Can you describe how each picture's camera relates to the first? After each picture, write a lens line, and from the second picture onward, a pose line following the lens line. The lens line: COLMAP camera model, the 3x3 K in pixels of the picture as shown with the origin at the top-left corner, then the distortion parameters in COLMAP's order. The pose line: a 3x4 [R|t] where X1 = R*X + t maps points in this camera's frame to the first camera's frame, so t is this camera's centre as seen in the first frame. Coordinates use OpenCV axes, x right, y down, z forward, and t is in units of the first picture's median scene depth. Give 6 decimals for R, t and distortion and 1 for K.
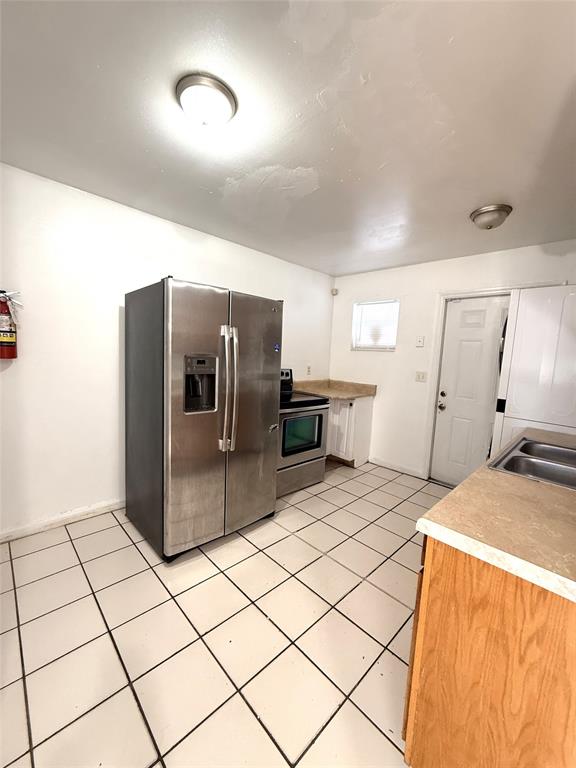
lens RADIAL K [[306.1, 0, 289.1], [0, 306.1, 383.7], [0, 0, 1]] dist [0.000836, 0.000133]
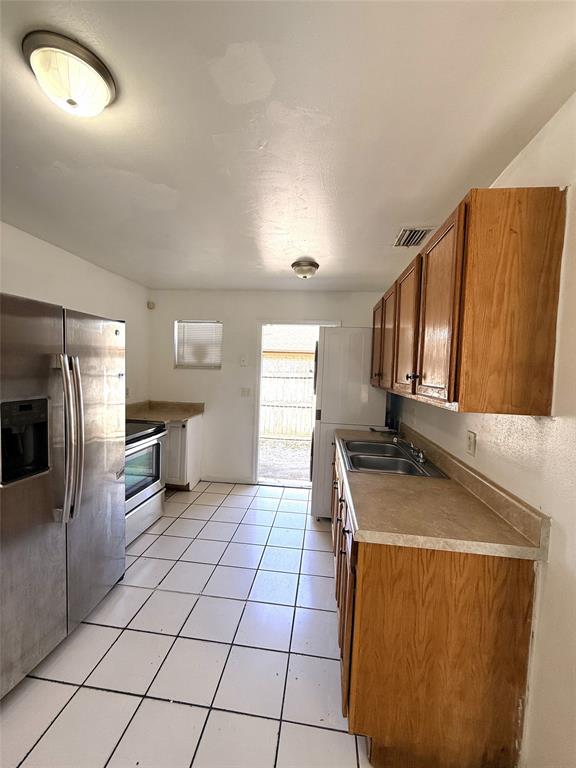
lens RADIAL K [[306.1, 0, 288.6], [0, 306.1, 384.6], [0, 0, 1]] dist [0.000836, 0.000133]
pose [[0.778830, -0.056698, 0.624667, -0.285248], [0.067421, 0.997703, 0.006496, -0.098494], [-0.623600, 0.037057, 0.780864, 0.089209]]
